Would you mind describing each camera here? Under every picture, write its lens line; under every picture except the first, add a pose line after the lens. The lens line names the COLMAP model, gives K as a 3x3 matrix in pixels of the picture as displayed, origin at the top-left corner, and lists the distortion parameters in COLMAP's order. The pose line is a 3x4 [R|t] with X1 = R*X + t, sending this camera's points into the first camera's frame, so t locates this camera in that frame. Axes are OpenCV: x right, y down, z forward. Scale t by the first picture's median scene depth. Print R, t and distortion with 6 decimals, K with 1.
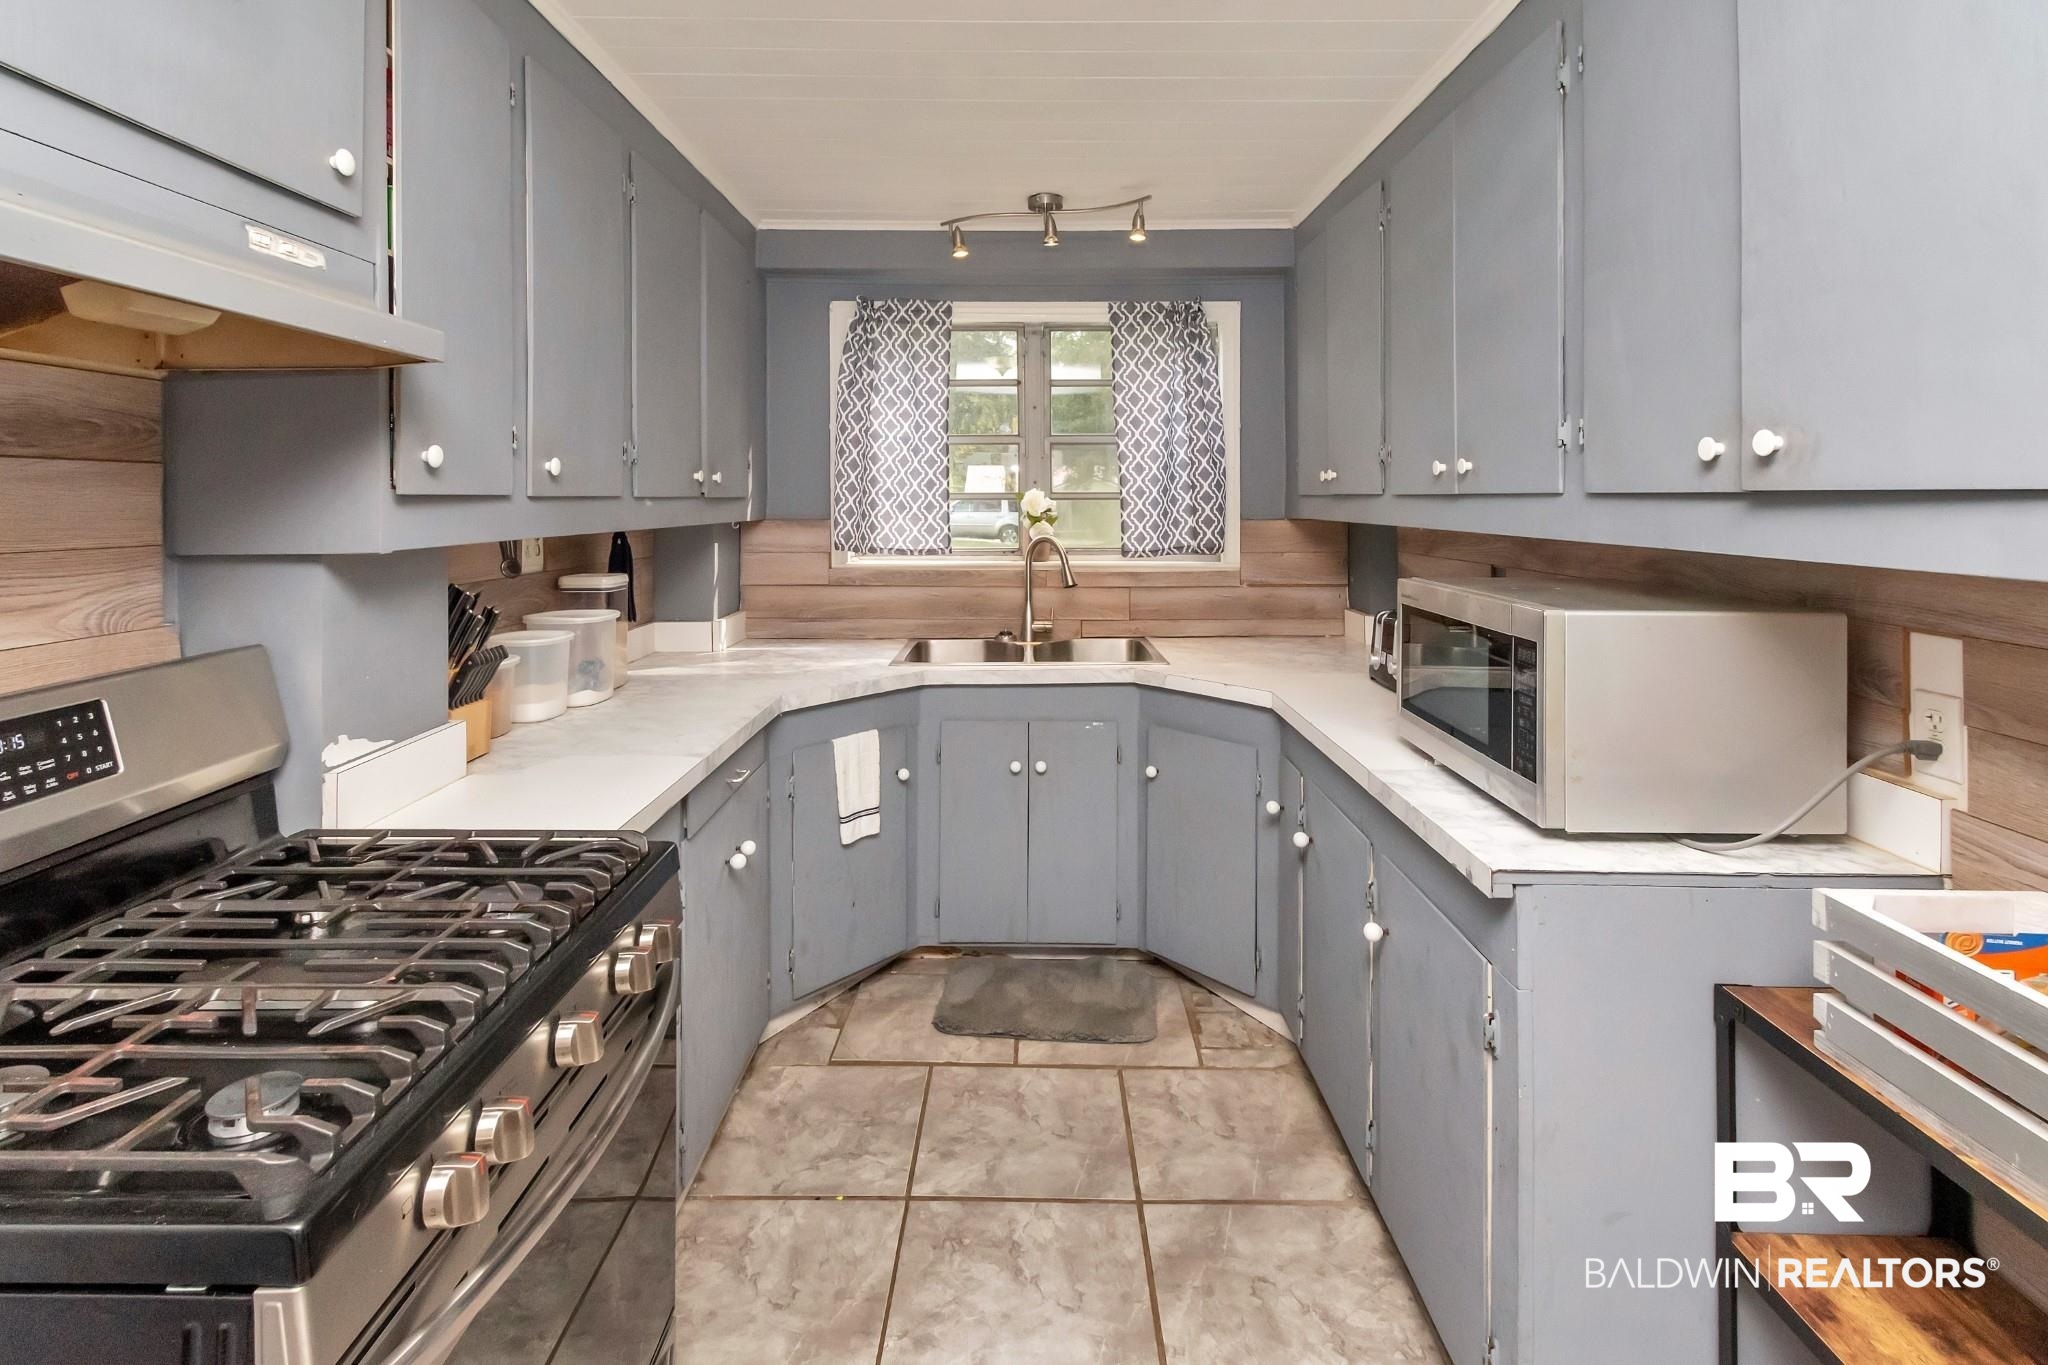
lens RADIAL K [[997.1, 0, 1026.7], [0, 997.1, 498.5], [0, 0, 1]] dist [0.000112, -0.000475]
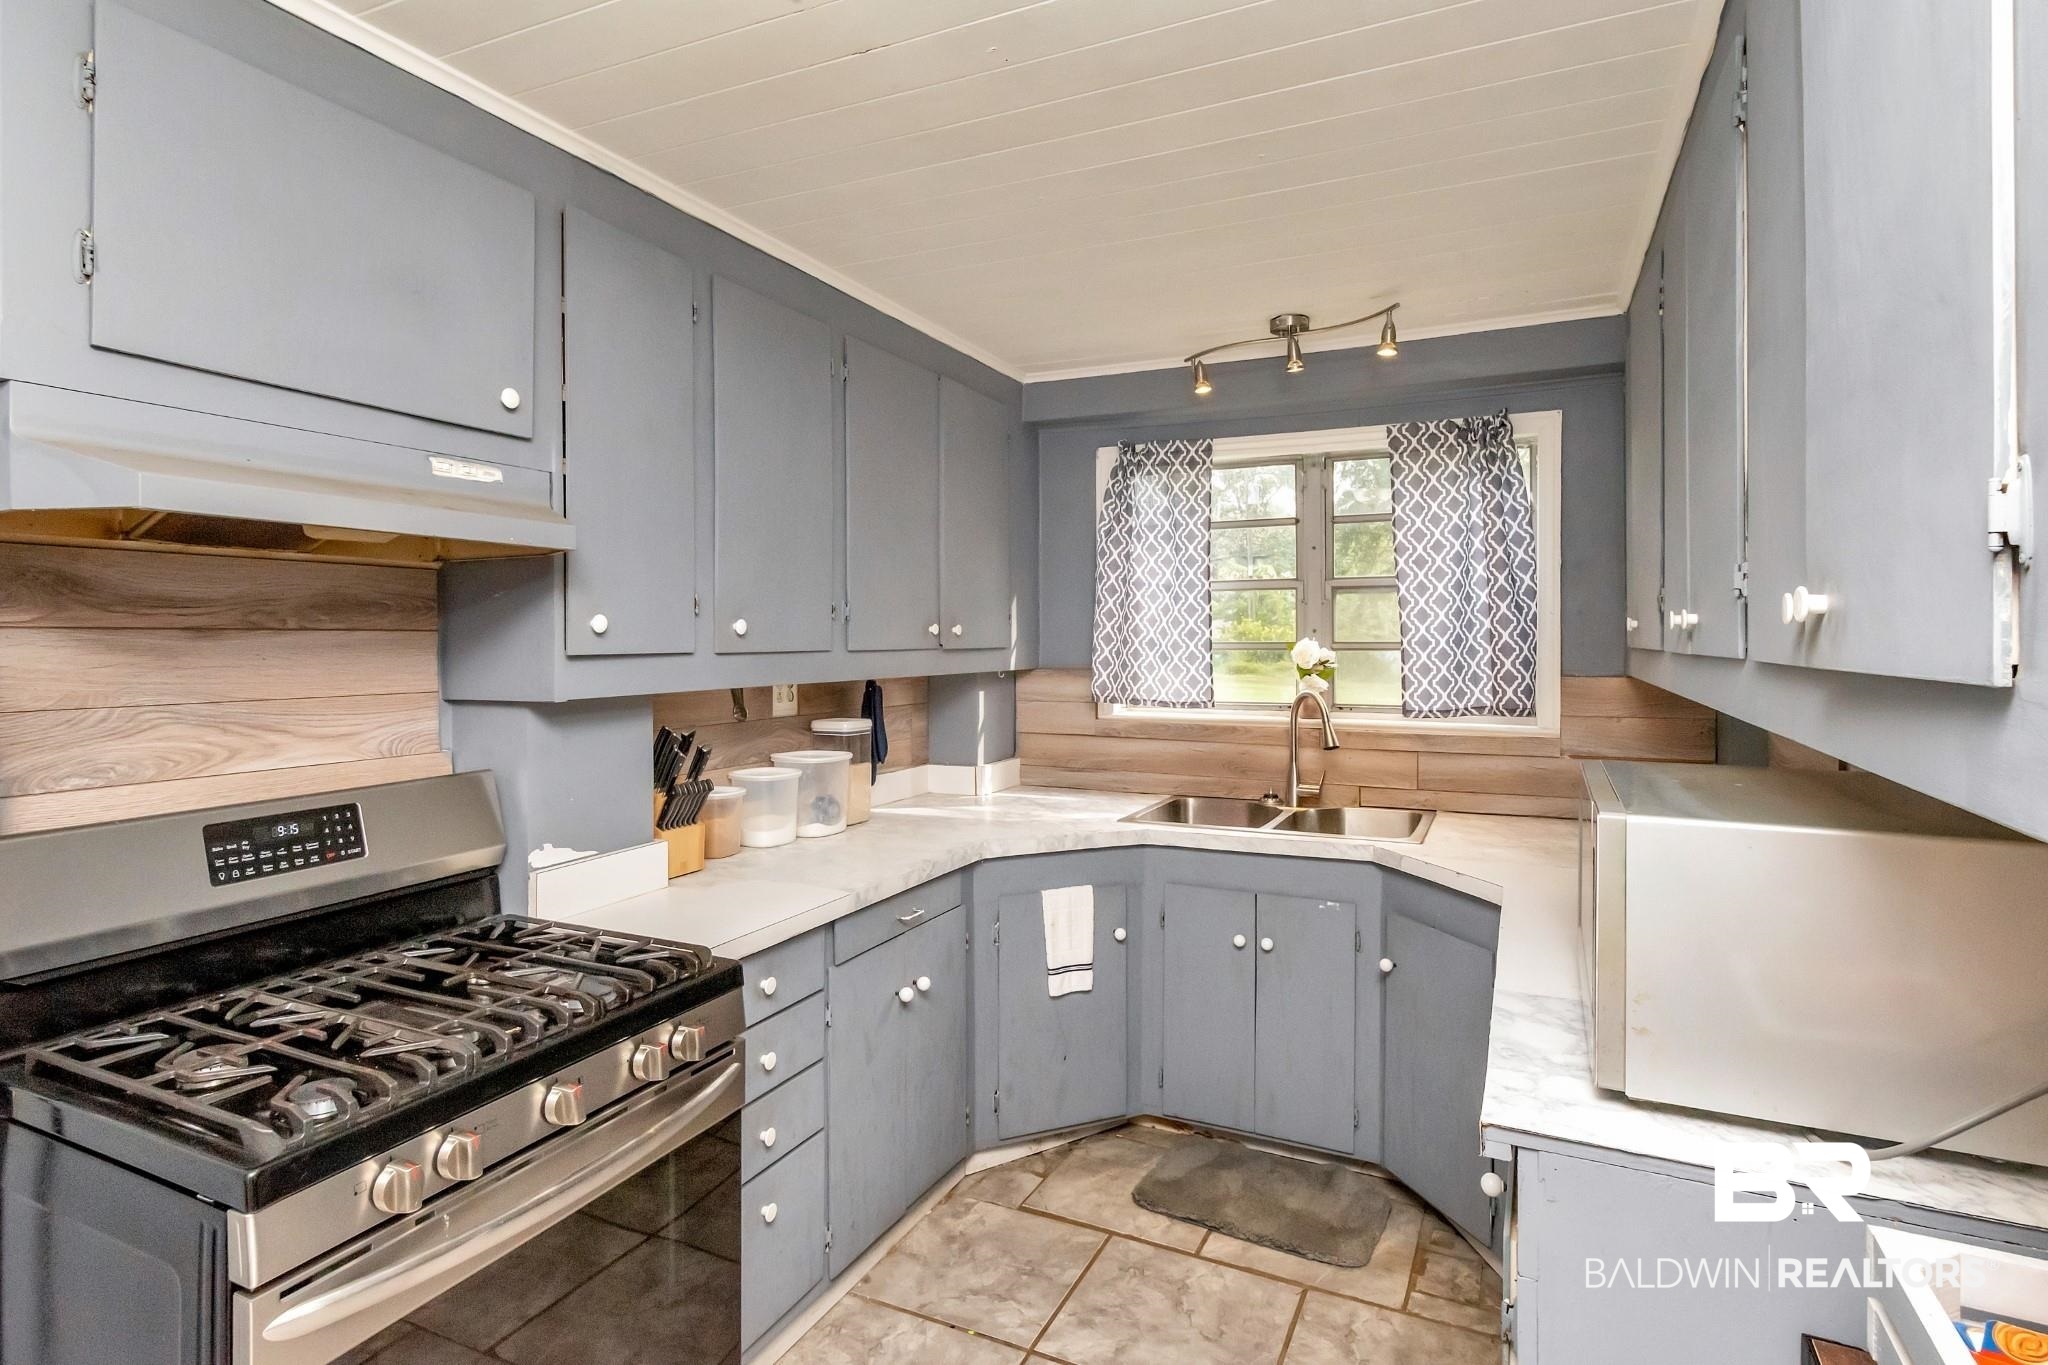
lens RADIAL K [[1063.9, 0, 1019.0], [0, 1063.9, 642.1], [0, 0, 1]] dist [0.002814, -0.000327]
pose [[0.902174, 0.001107, -0.431371, 0.237490], [0.000796, 0.999991, 0.004231, -0.013285], [0.431372, -0.004160, 0.902165, 0.020162]]
